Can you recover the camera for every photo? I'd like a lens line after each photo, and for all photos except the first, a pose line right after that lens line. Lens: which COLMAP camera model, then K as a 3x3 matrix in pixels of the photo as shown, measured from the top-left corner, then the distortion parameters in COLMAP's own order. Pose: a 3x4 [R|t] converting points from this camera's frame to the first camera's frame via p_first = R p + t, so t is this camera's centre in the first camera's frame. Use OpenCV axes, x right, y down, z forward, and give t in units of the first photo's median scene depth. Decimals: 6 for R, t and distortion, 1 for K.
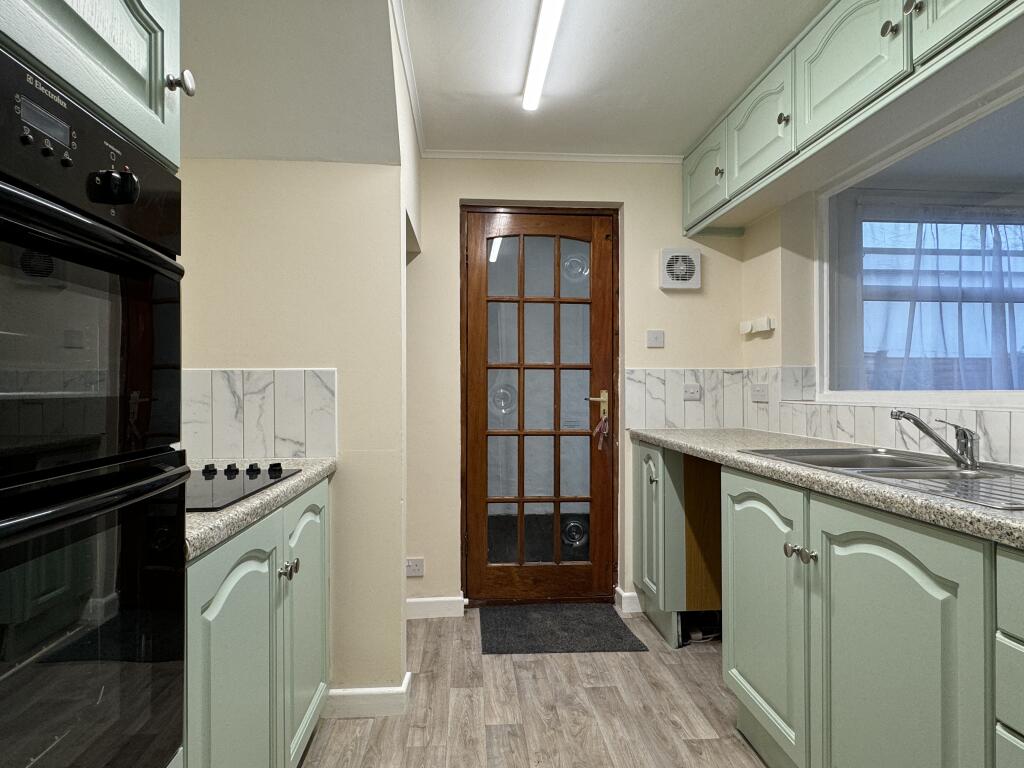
lens RADIAL K [[588.8, 0, 512.0], [0, 588.8, 384.0], [0, 0, 1]] dist [0.000378, 0.000046]
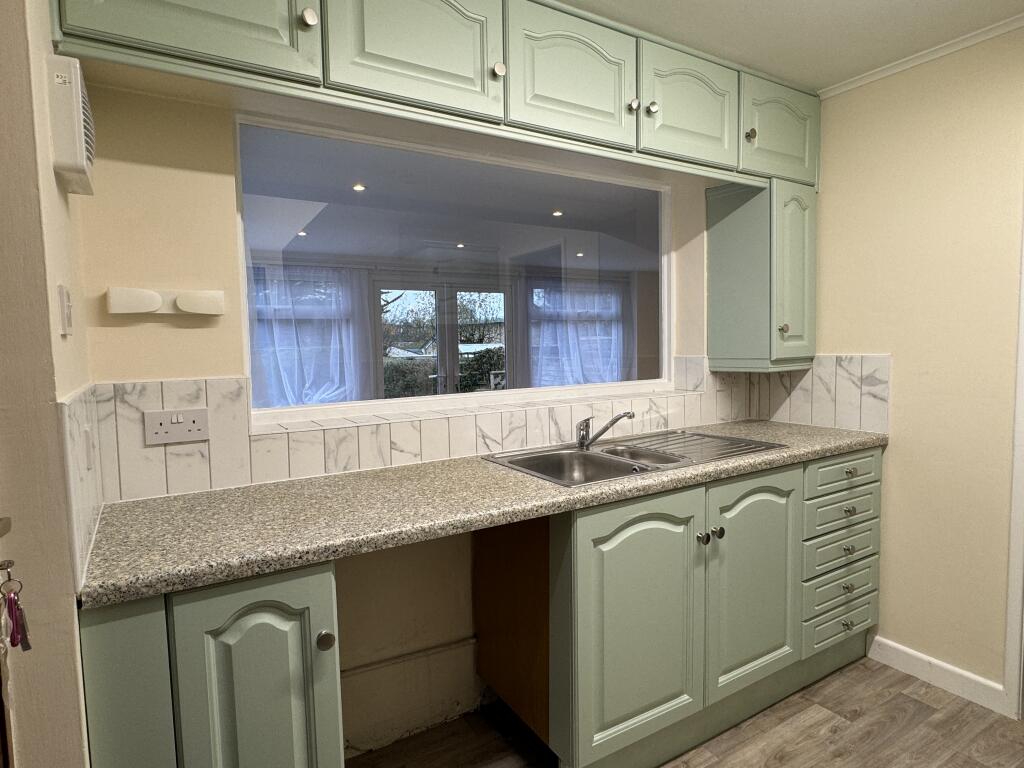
lens RADIAL K [[588.8, 0, 512.0], [0, 588.8, 384.0], [0, 0, 1]] dist [0.000378, 0.000046]
pose [[-0.456354, -0.050691, 0.888353, -0.273676], [0.016276, 0.997733, 0.065293, -0.077922], [-0.889650, 0.044256, -0.454494, 1.423896]]
